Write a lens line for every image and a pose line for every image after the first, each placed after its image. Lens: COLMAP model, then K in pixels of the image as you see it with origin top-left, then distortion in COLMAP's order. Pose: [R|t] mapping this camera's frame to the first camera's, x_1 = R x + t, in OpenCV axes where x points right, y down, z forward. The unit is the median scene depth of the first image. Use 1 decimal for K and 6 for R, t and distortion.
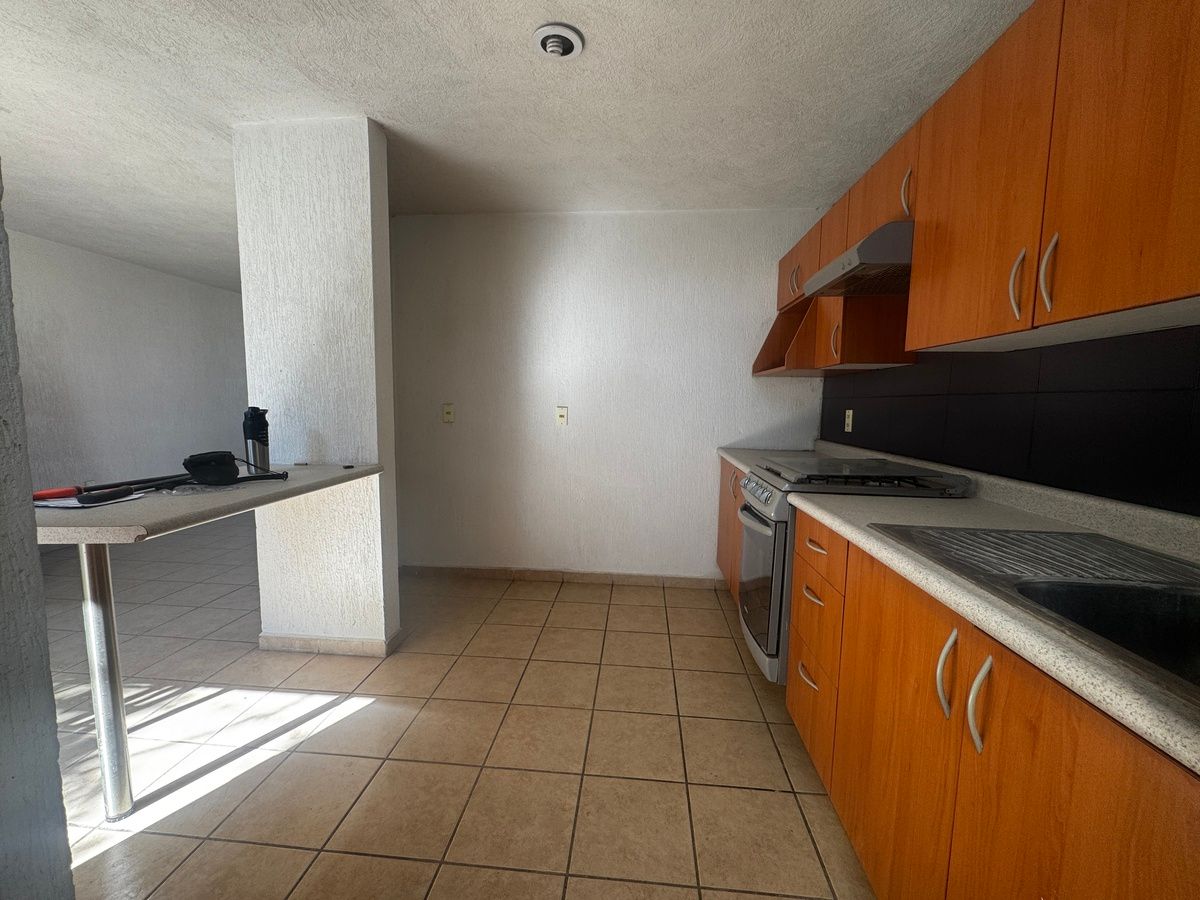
lens RADIAL K [[477.4, 0, 600.0], [0, 477.4, 450.0], [0, 0, 1]] dist [-0.007749, 0.000130]
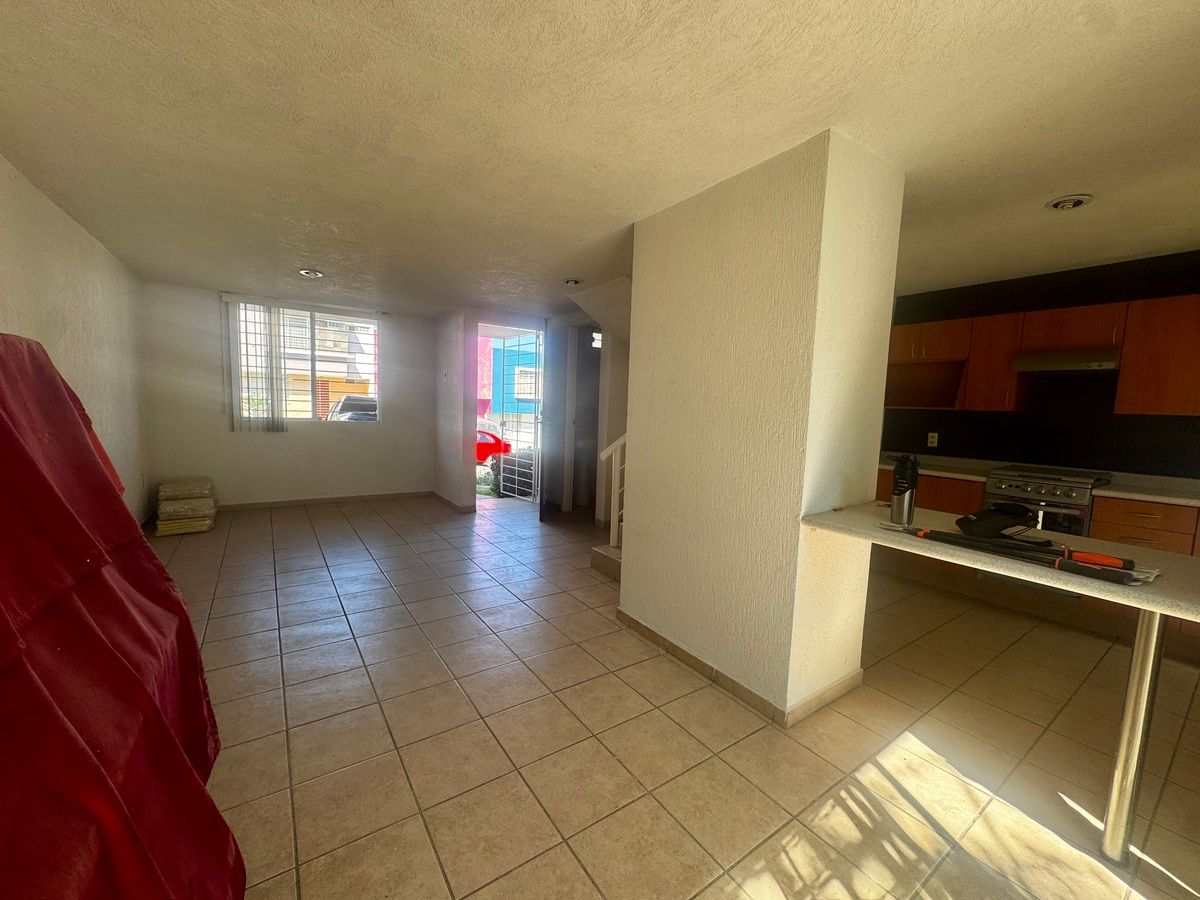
lens RADIAL K [[477.4, 0, 600.0], [0, 477.4, 450.0], [0, 0, 1]] dist [-0.007749, 0.000130]
pose [[0.769552, -0.044169, 0.637055, -1.299504], [0.039590, 0.998986, 0.021440, -0.101955], [-0.637356, 0.008722, 0.770520, 0.486009]]
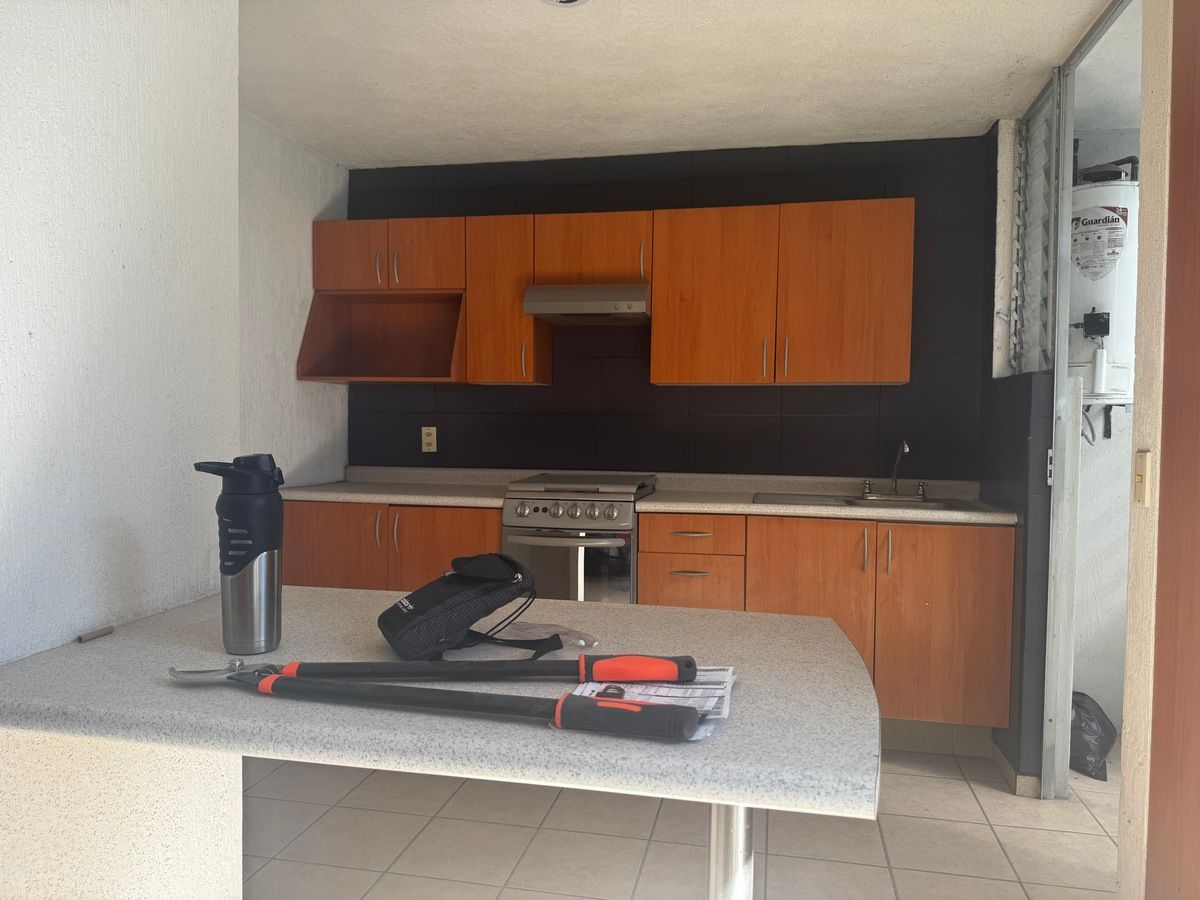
lens RADIAL K [[852.2, 0, 600.0], [0, 852.2, 450.0], [0, 0, 1]] dist [0.002502, -0.001905]
pose [[0.118515, -0.046849, 0.991846, -0.965942], [0.090141, 0.995269, 0.036240, -0.068378], [-0.988852, 0.085111, 0.122177, 0.497937]]
